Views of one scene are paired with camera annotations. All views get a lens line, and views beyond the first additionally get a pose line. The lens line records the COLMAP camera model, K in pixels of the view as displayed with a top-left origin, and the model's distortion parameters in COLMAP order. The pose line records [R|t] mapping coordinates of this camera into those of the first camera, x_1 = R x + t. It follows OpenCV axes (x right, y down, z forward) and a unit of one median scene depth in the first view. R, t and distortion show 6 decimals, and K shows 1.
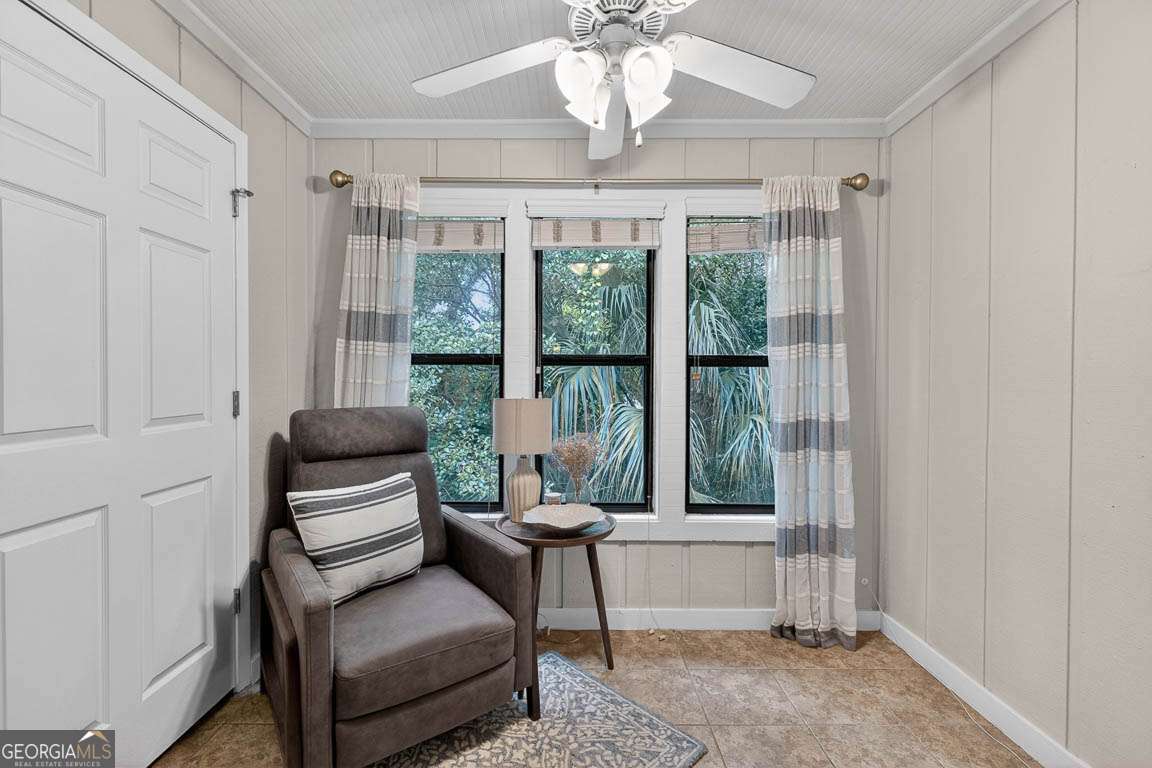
lens RADIAL K [[511.0, 0, 571.6], [0, 511.0, 376.5], [0, 0, 1]] dist [0.000076, 0.000065]
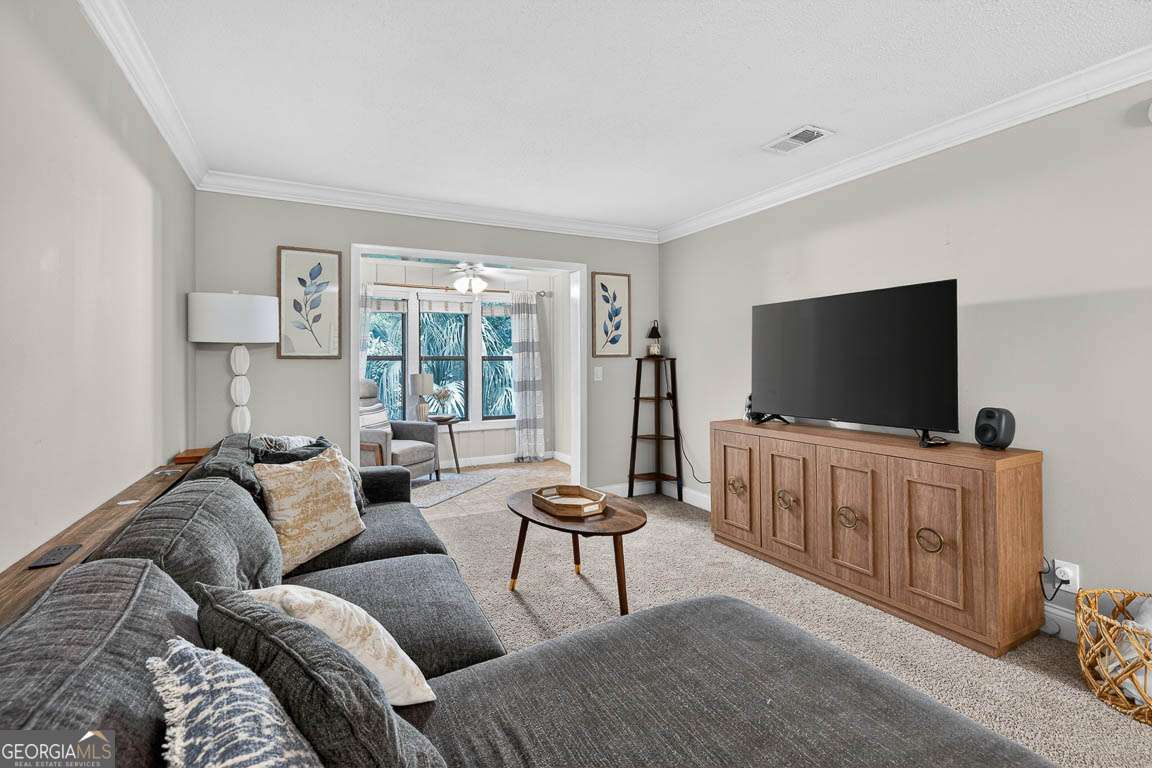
lens RADIAL K [[517.3, 0, 571.9], [0, 517.3, 347.7], [0, 0, 1]] dist [0.000528, -0.000173]
pose [[0.890003, 0.001205, 0.455954, -0.558118], [0.015933, 0.999304, -0.033742, 0.009383], [-0.455677, 0.037295, 0.889364, -1.510774]]
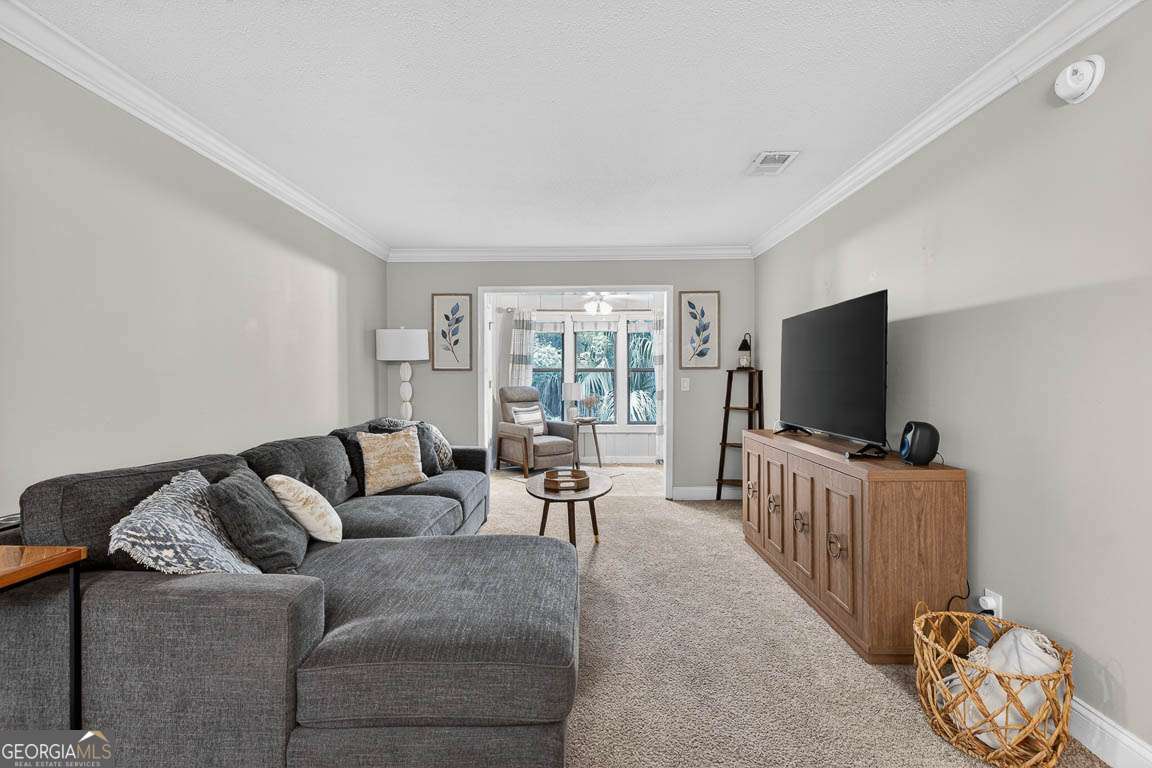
lens RADIAL K [[517.2, 0, 572.7], [0, 517.2, 369.9], [0, 0, 1]] dist [-0.002559, -0.000526]
pose [[0.999729, -0.009151, -0.021421, -0.021700], [0.008770, 0.999803, -0.017785, 0.017528], [0.021579, 0.017592, 0.999612, -1.949490]]
